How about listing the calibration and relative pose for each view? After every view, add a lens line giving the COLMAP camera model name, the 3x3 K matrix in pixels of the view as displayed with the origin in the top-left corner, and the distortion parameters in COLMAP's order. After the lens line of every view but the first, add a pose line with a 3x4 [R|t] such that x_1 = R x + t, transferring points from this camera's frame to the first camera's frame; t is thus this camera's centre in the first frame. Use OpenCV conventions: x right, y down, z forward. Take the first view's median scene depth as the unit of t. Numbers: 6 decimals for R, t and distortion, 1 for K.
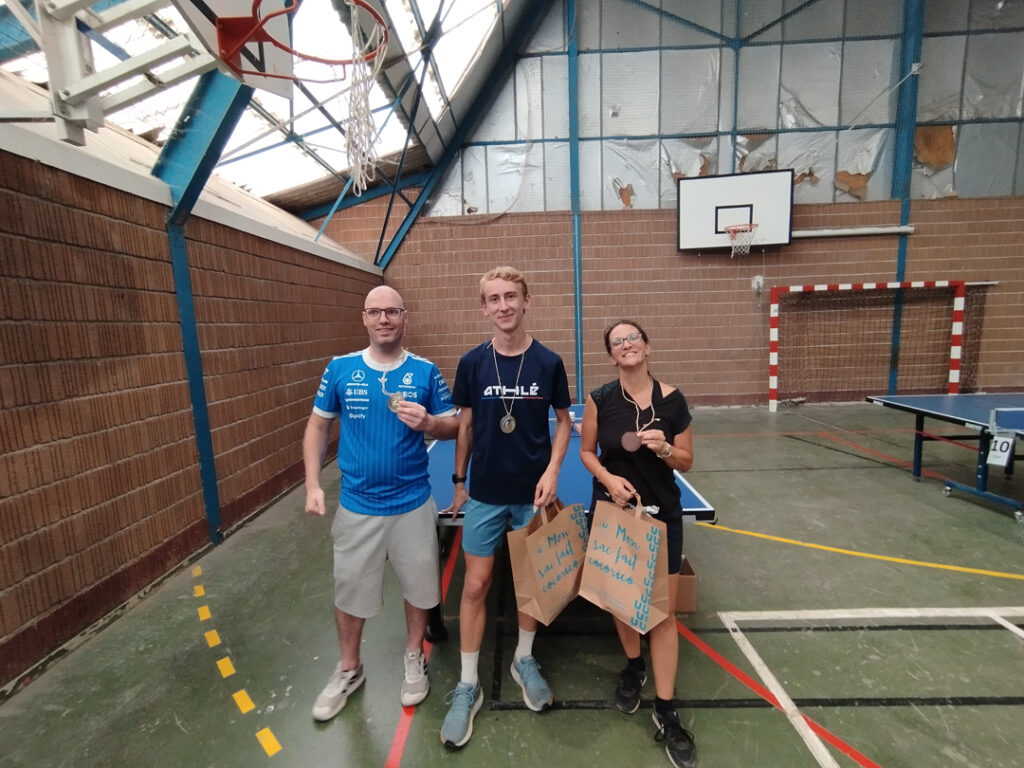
lens RADIAL K [[466.4, 0, 512.7], [0, 466.4, 381.3], [0, 0, 1]] dist [-0.001146, 0.000003]
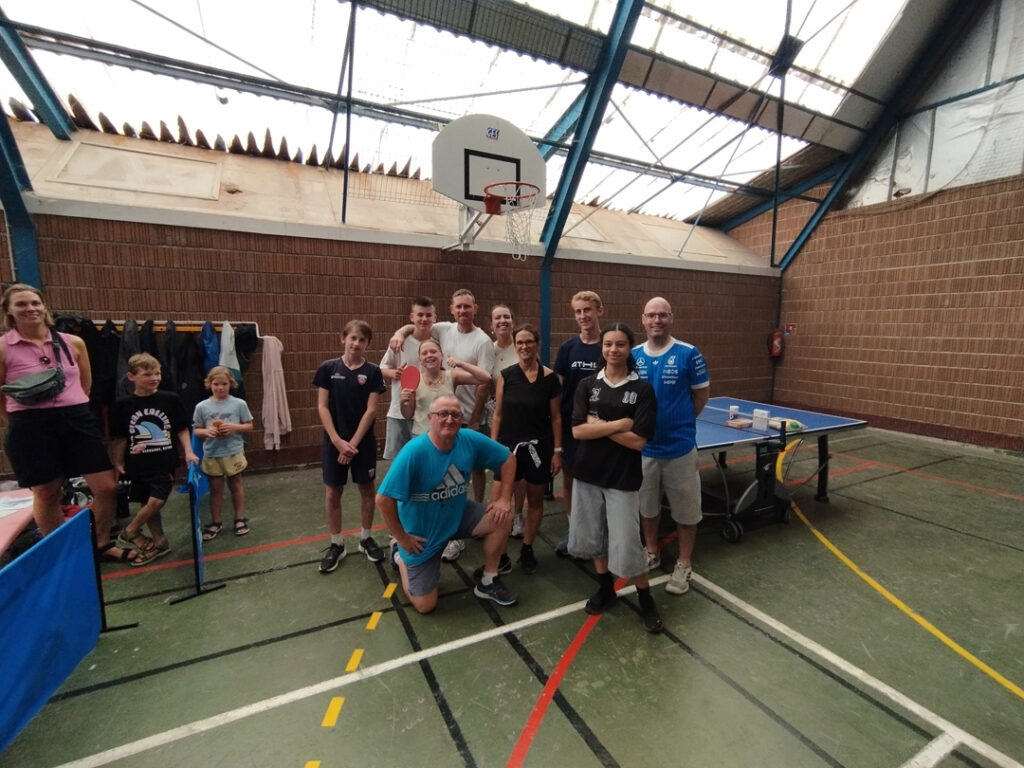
lens RADIAL K [[466.4, 0, 512.7], [0, 466.4, 381.3], [0, 0, 1]] dist [-0.001146, 0.000003]
pose [[0.479062, 0.146434, -0.865481, 0.365786], [-0.135022, 0.986545, 0.092180, -0.011121], [0.867335, 0.072699, 0.492388, -0.008153]]
